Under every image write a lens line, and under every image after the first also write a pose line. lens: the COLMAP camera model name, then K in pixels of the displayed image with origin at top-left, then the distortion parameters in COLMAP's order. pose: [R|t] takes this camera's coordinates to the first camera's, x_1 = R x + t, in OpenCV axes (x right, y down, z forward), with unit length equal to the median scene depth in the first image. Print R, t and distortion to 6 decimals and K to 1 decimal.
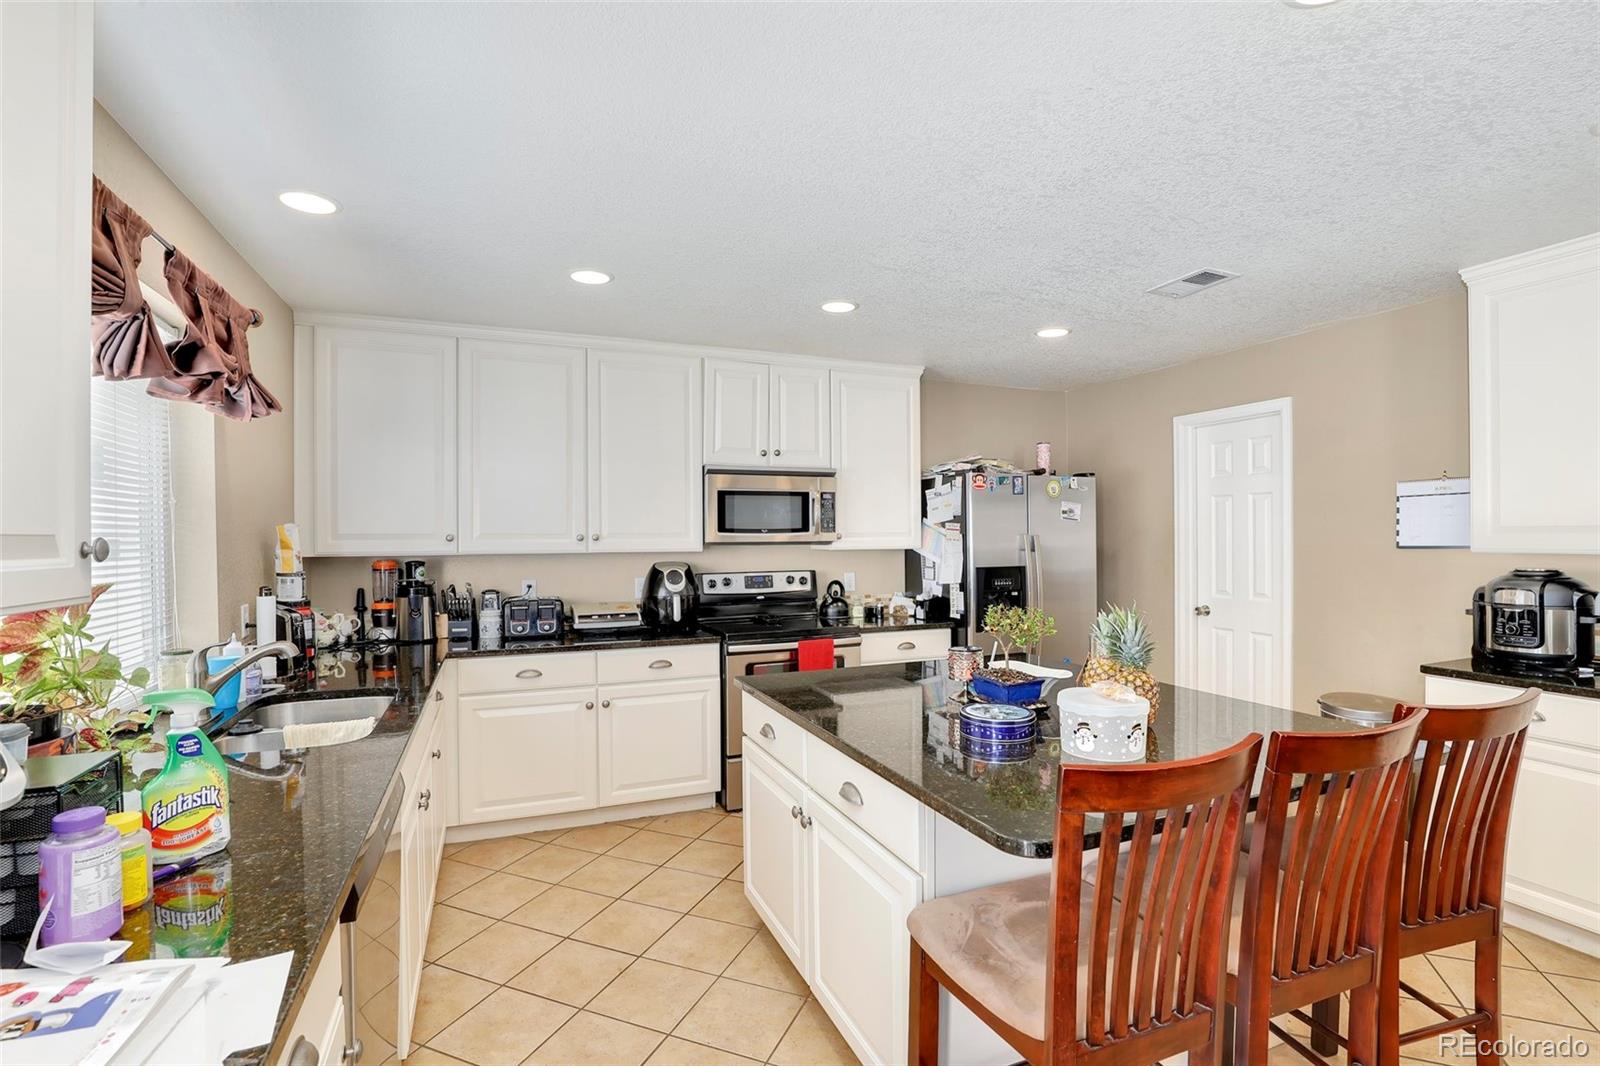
lens RADIAL K [[714.9, 0, 801.9], [0, 714.9, 547.4], [0, 0, 1]] dist [-0.029265, 0.000186]
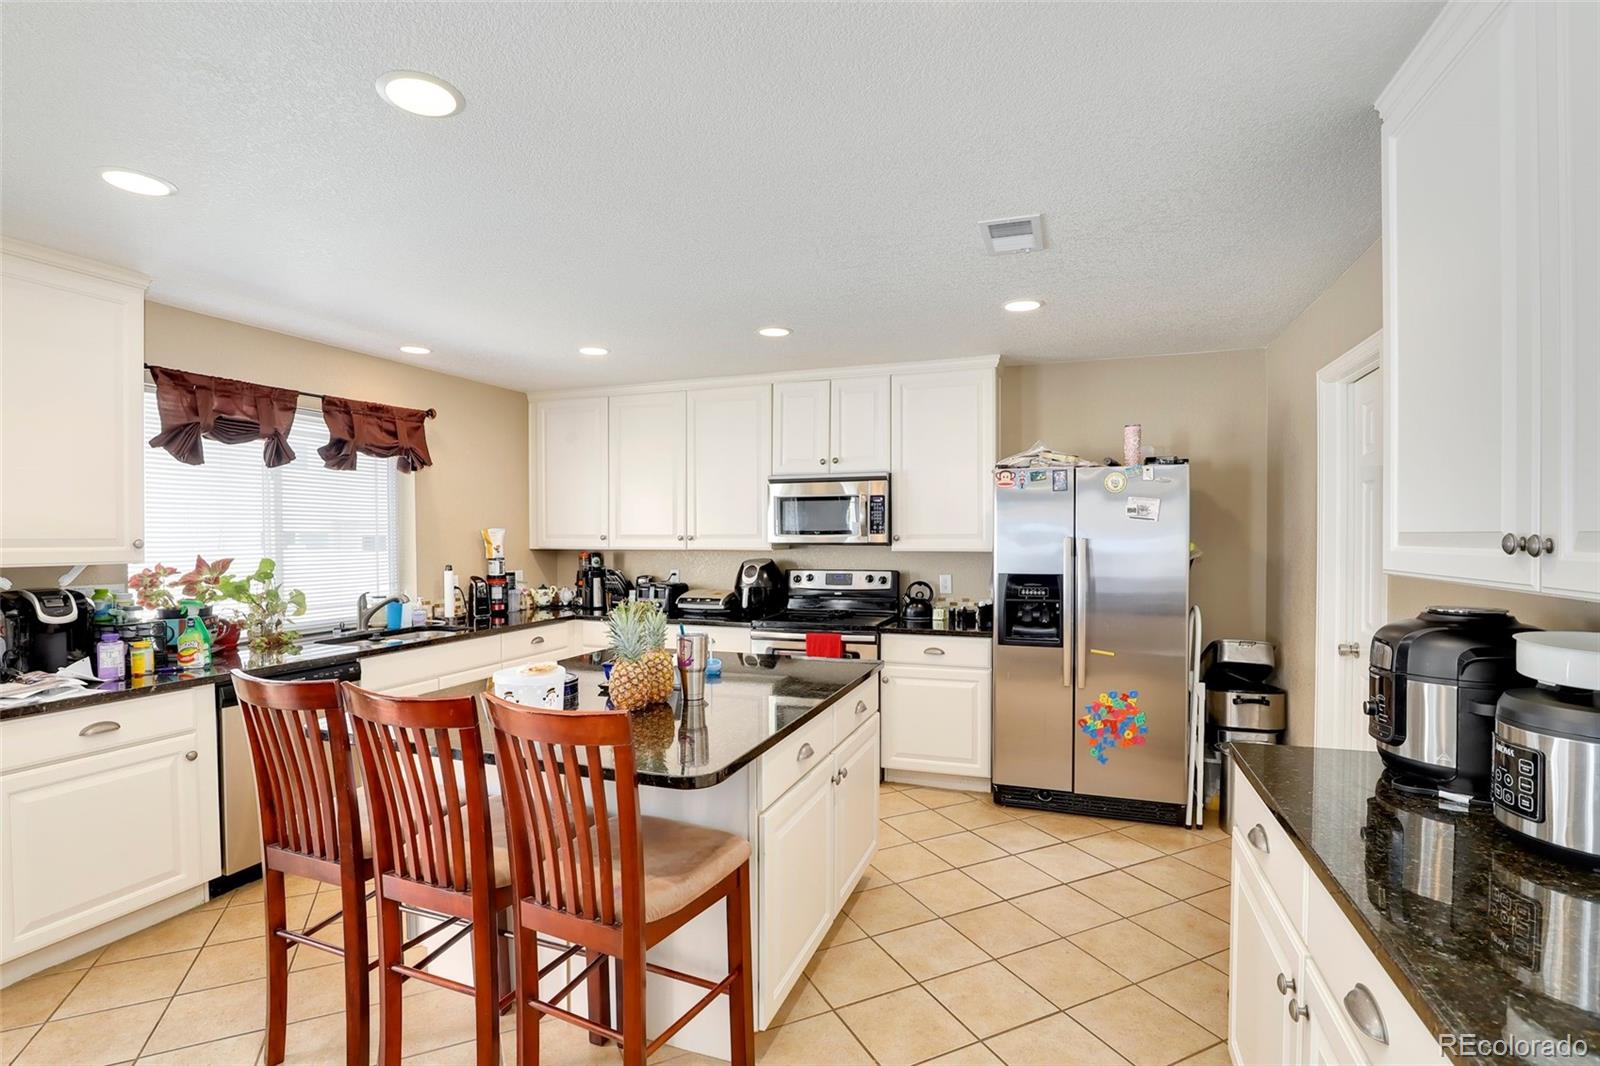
lens RADIAL K [[742.3, 0, 809.2], [0, 742.3, 544.2], [0, 0, 1]] dist [-0.026039, 0.000013]
pose [[0.749437, 0.013874, -0.661931, 0.687064], [-0.010090, 0.999904, 0.009533, -0.015762], [0.661999, -0.000466, 0.749505, 0.130500]]
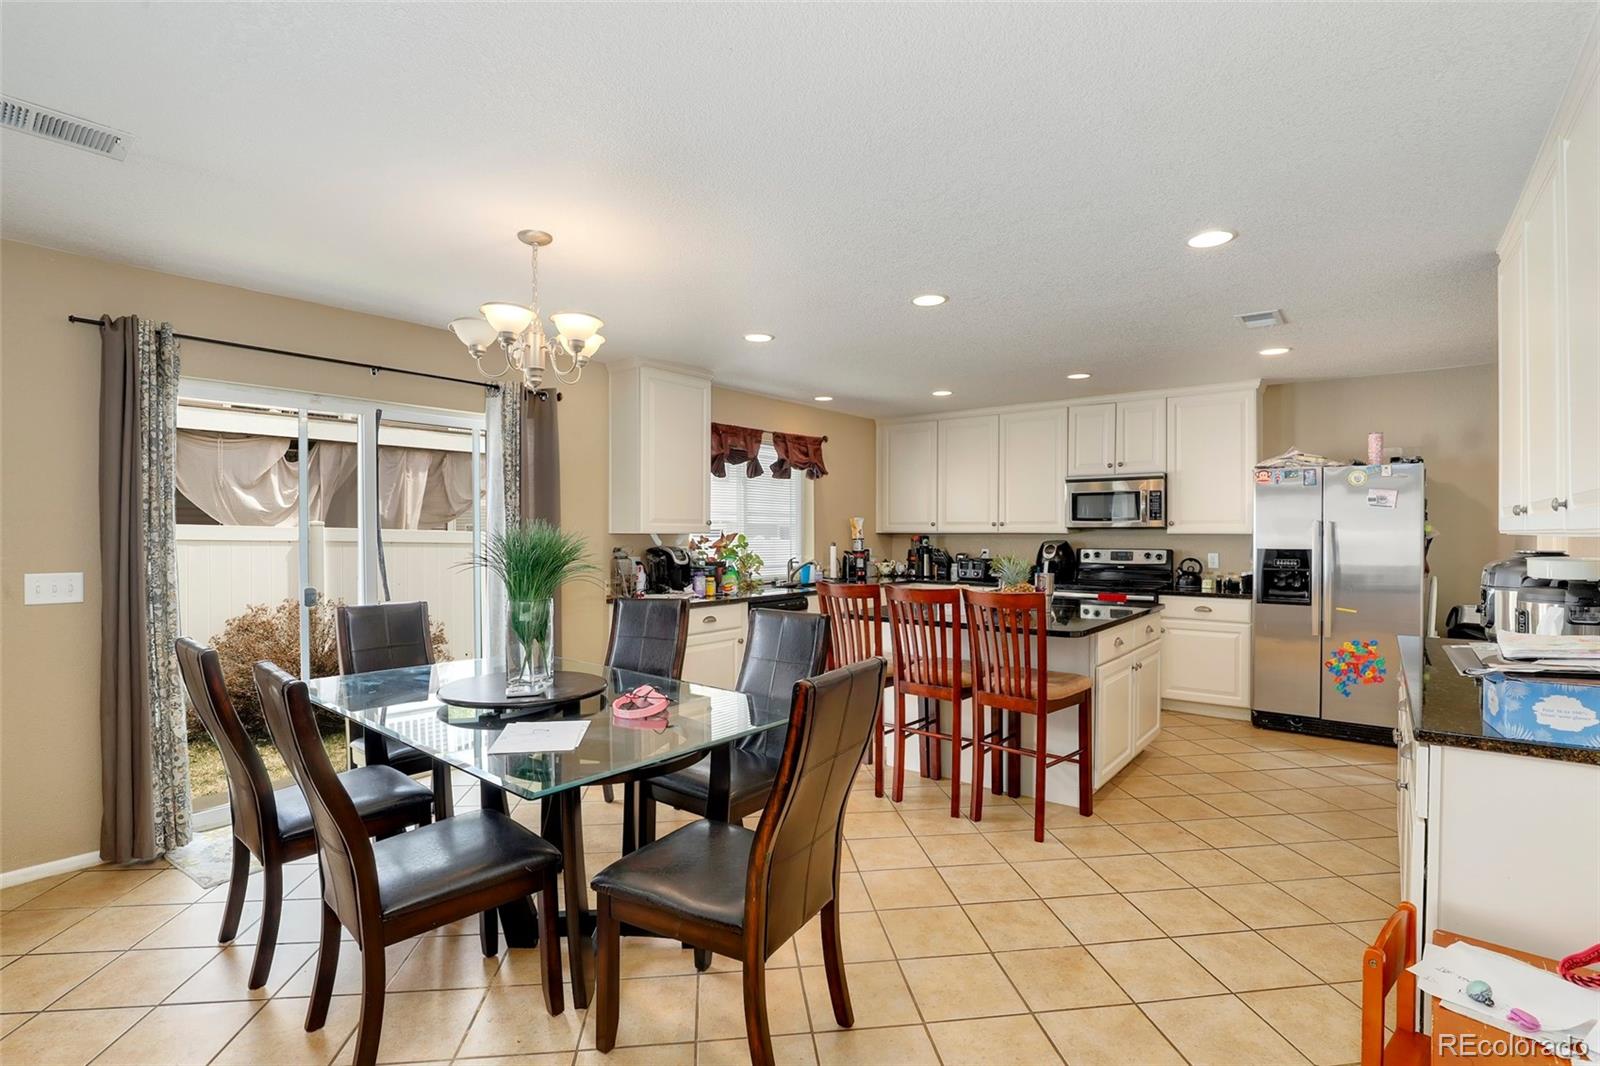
lens RADIAL K [[750.4, 0, 804.2], [0, 750.4, 533.7], [0, 0, 1]] dist [-0.027908, -0.000240]
pose [[0.498004, 0.010259, -0.867114, 0.943042], [-0.013617, 0.999899, 0.004009, 0.007821], [0.867068, 0.009811, 0.498094, -0.278486]]
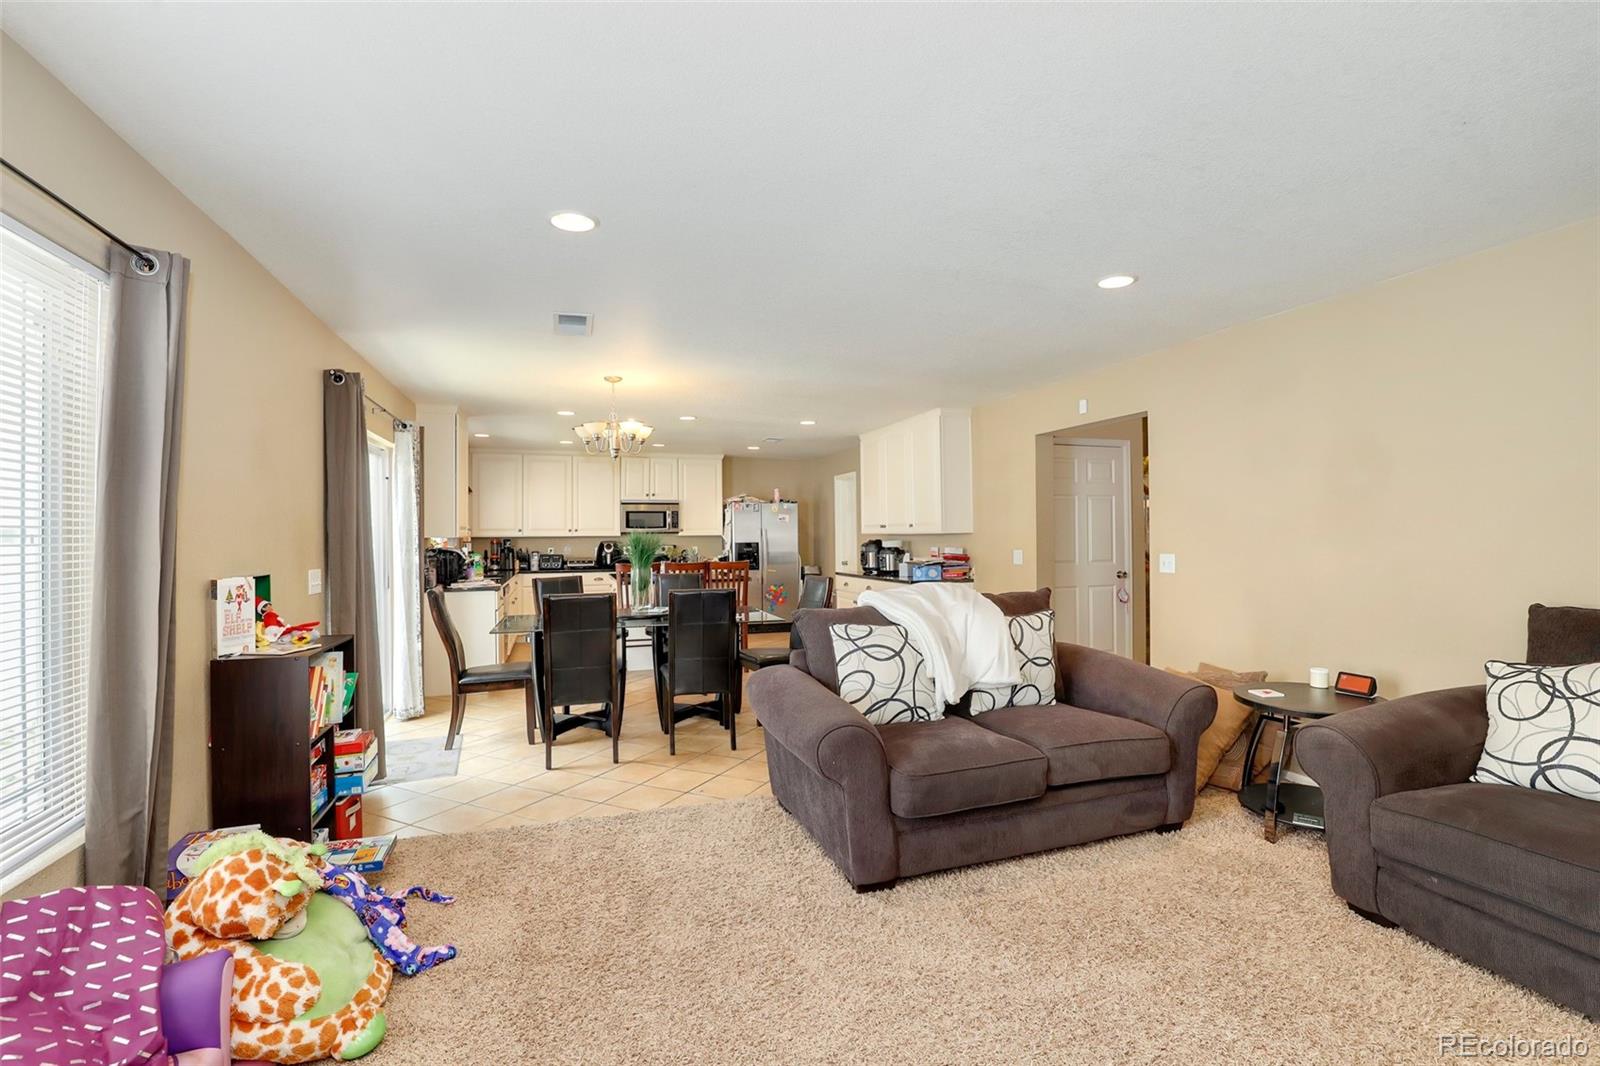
lens RADIAL K [[742.3, 0, 809.2], [0, 742.3, 544.2], [0, 0, 1]] dist [-0.026039, 0.000013]
pose [[0.998373, 0.000906, -0.057022, 0.627757], [-0.000889, 1.000000, 0.000322, 0.030898], [0.057022, -0.000271, 0.998373, -1.437866]]
